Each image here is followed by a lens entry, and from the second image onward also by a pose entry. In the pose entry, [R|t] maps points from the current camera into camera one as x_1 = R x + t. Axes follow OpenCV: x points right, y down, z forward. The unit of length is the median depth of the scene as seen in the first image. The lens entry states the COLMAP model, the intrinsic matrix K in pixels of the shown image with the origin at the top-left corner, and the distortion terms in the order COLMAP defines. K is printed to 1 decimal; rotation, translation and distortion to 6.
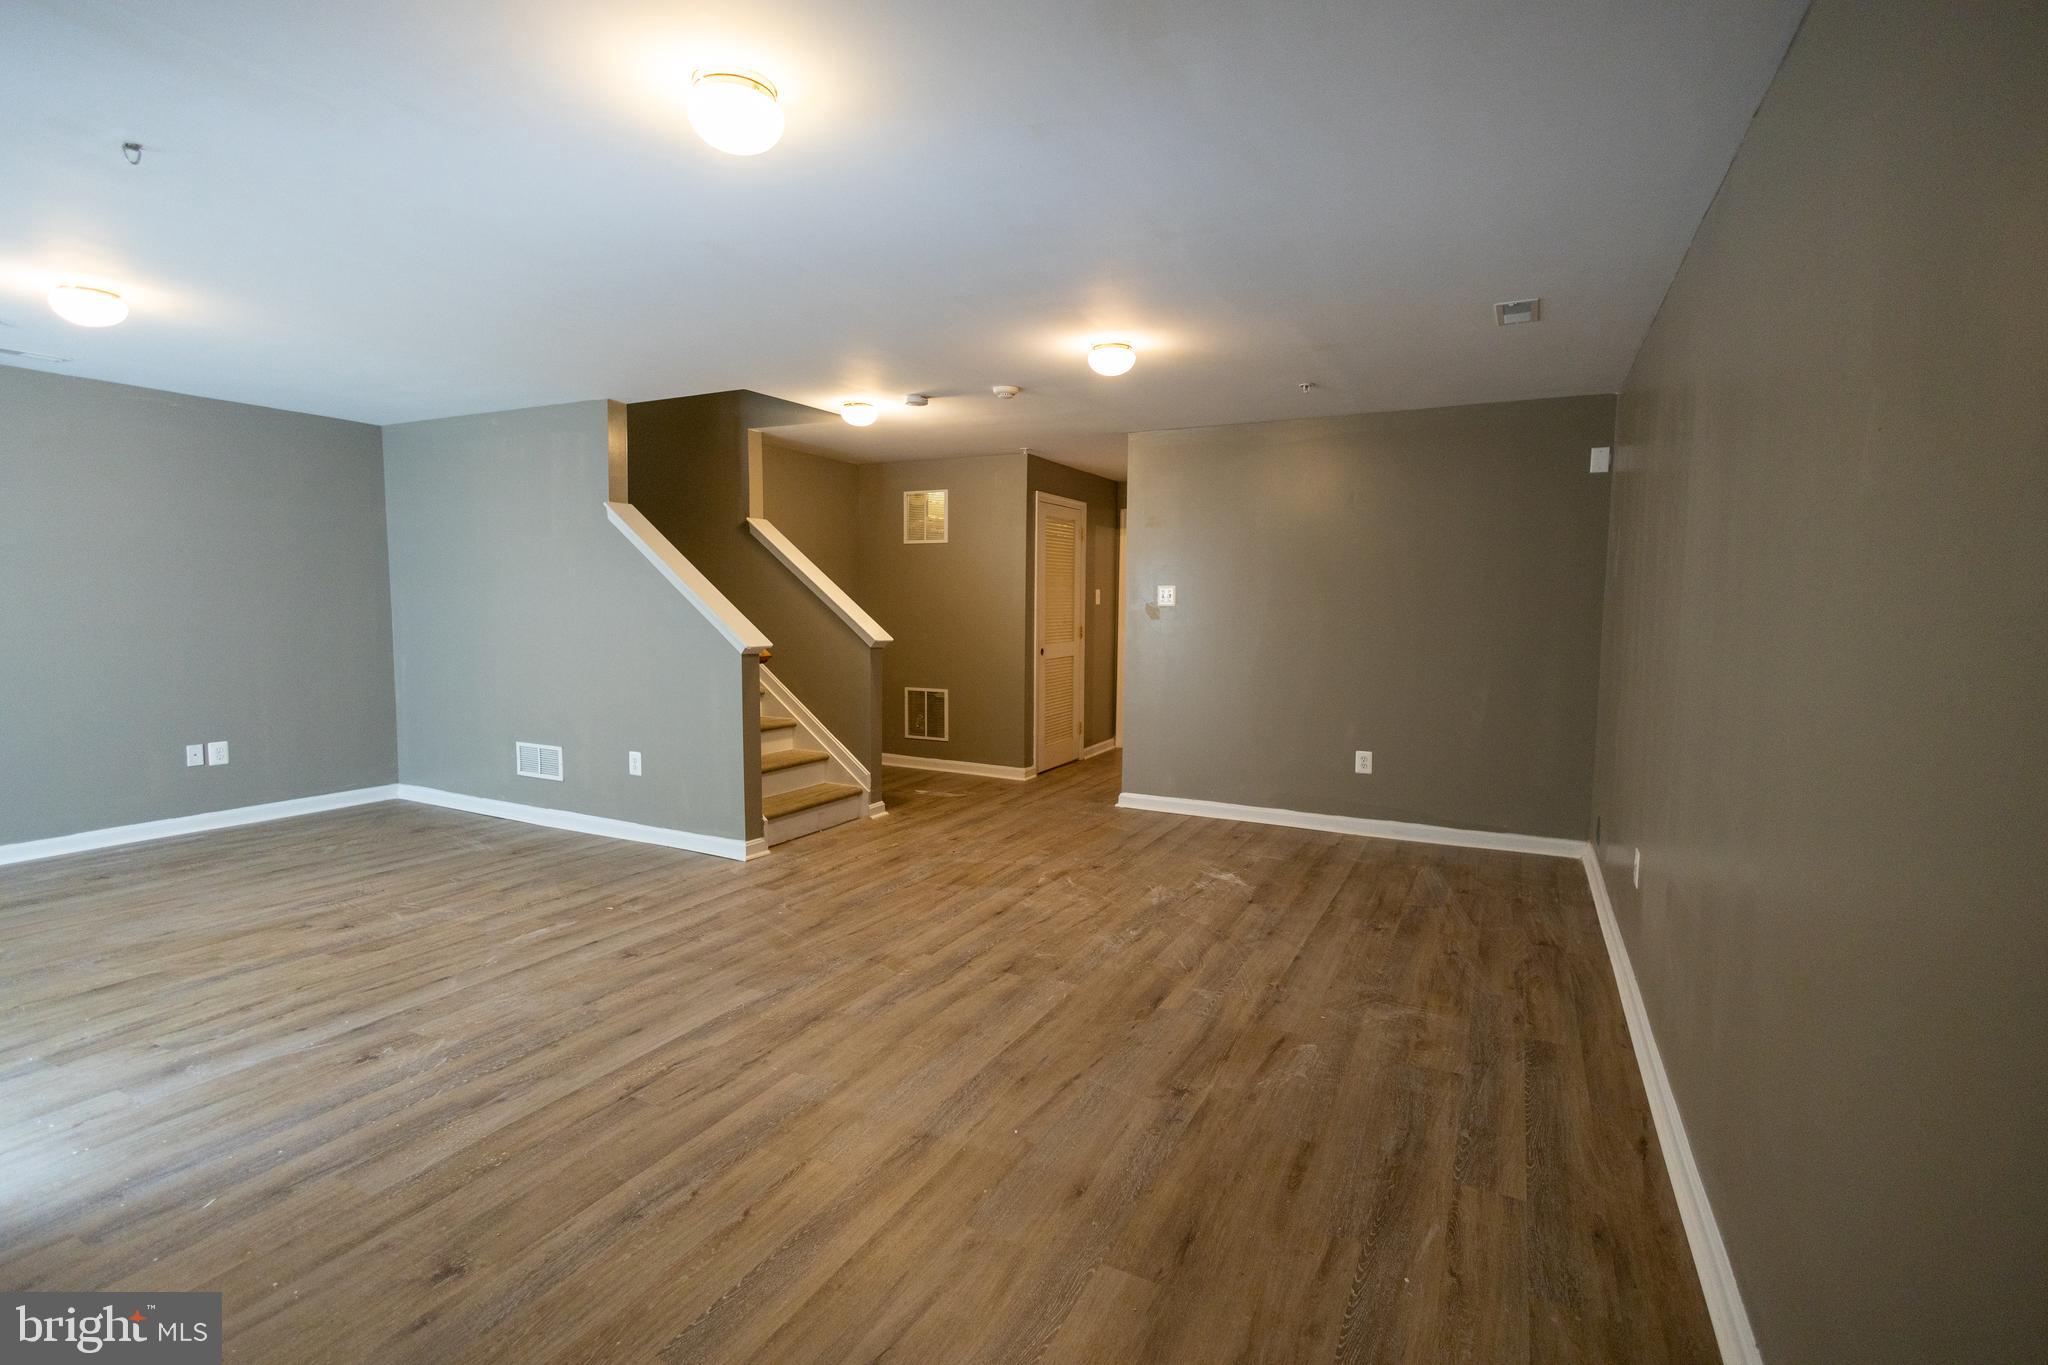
lens RADIAL K [[1005.8, 0, 1024.2], [0, 1005.8, 679.6], [0, 0, 1]] dist [0.001737, 0.000460]
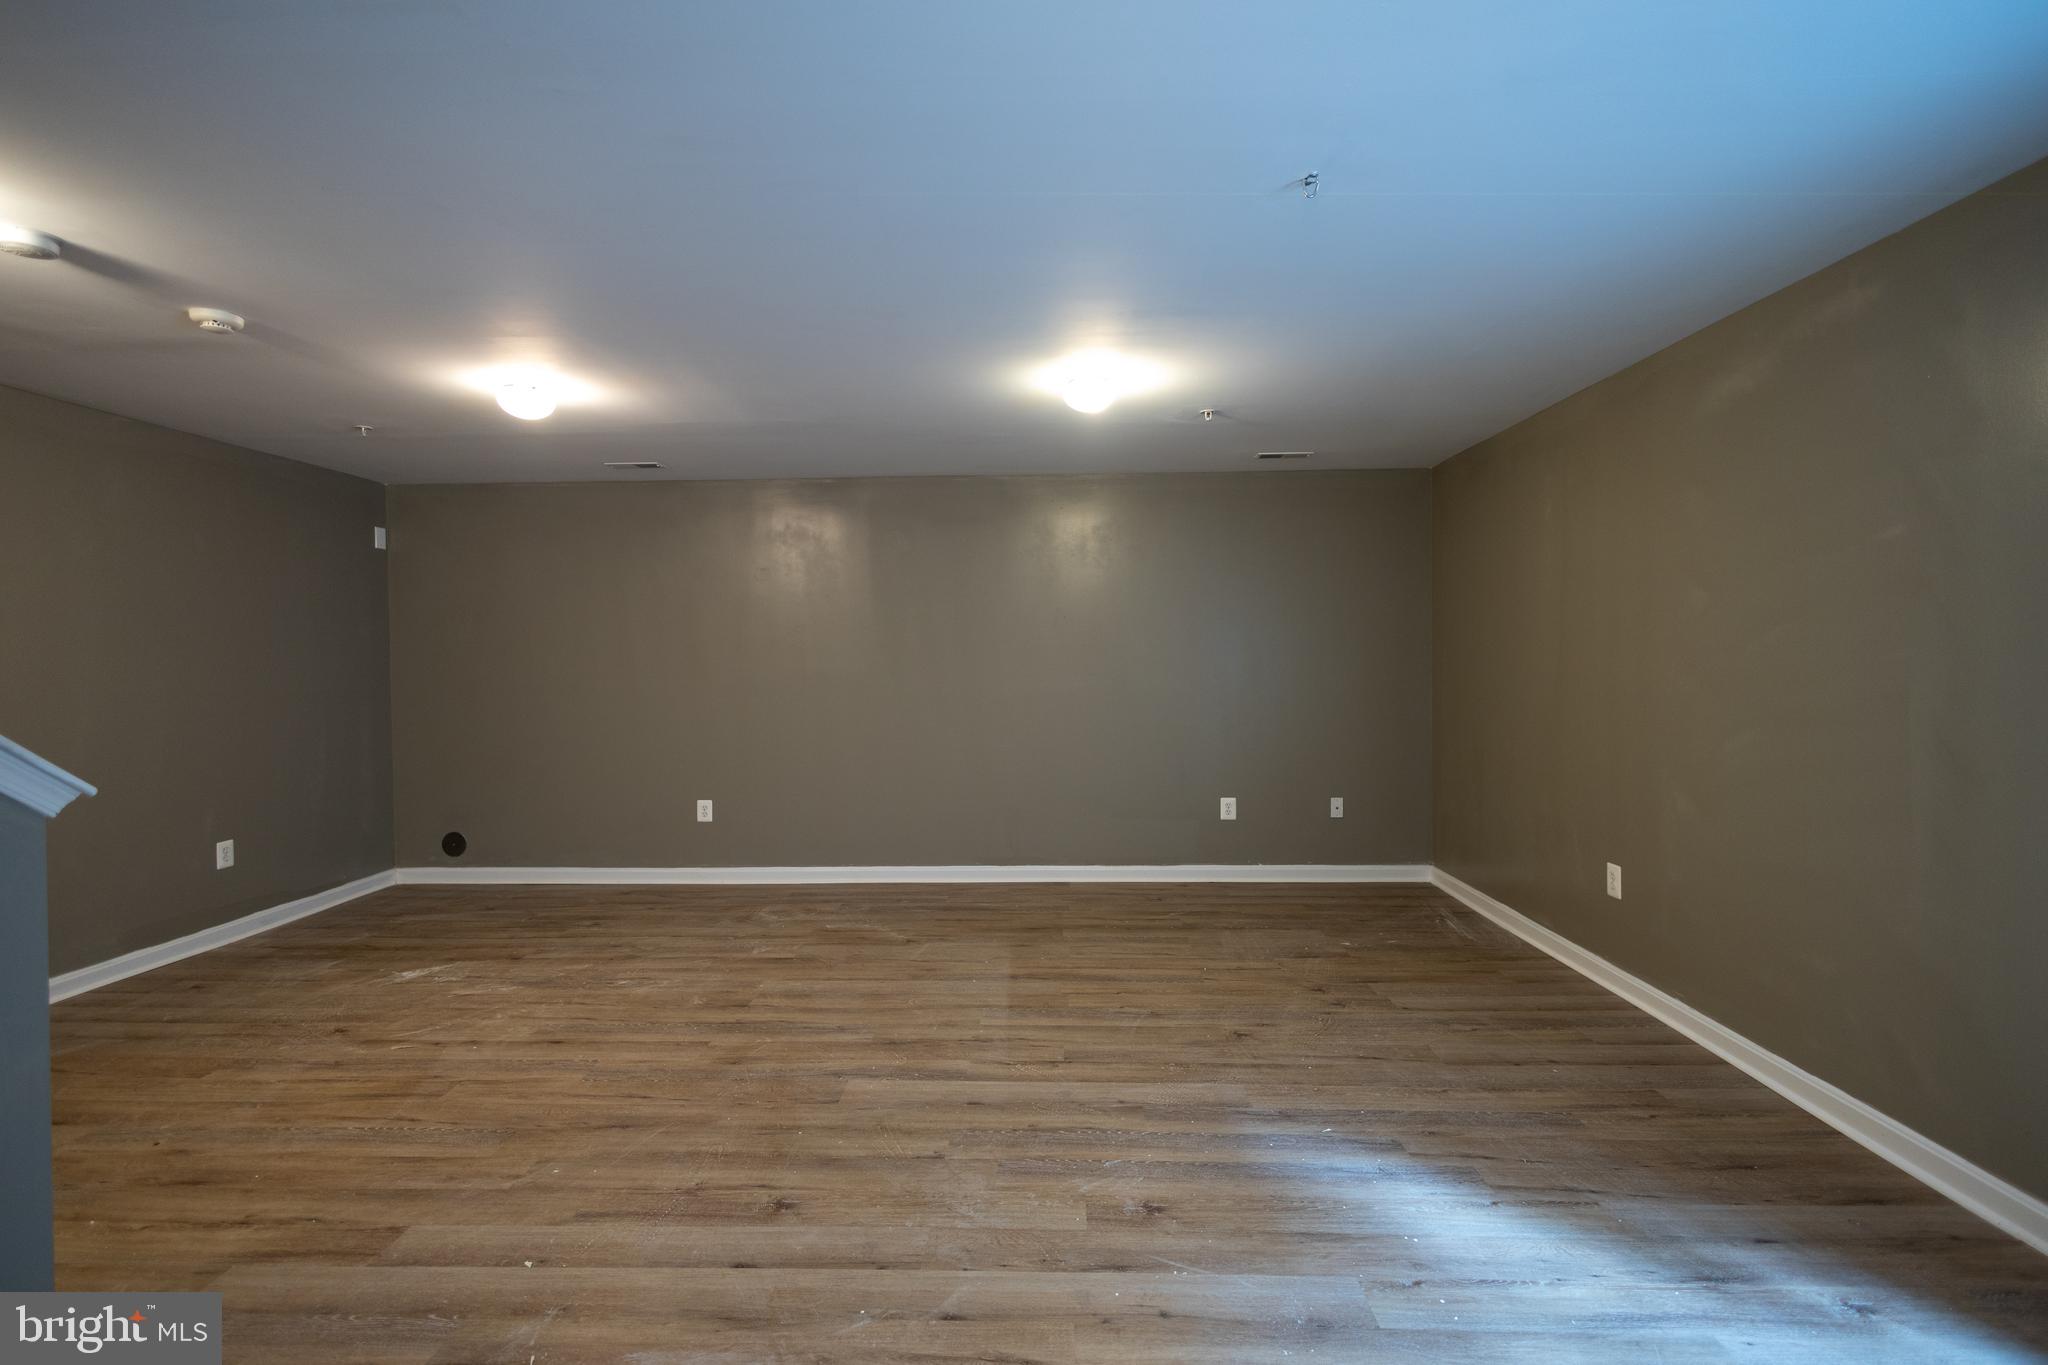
lens RADIAL K [[1005.8, 0, 1024.2], [0, 1005.8, 679.6], [0, 0, 1]] dist [0.001737, 0.000460]
pose [[-0.471929, -0.029134, 0.881155, -1.193456], [0.071562, 0.994890, 0.071222, -0.129472], [-0.878727, 0.096669, -0.467433, 1.287860]]
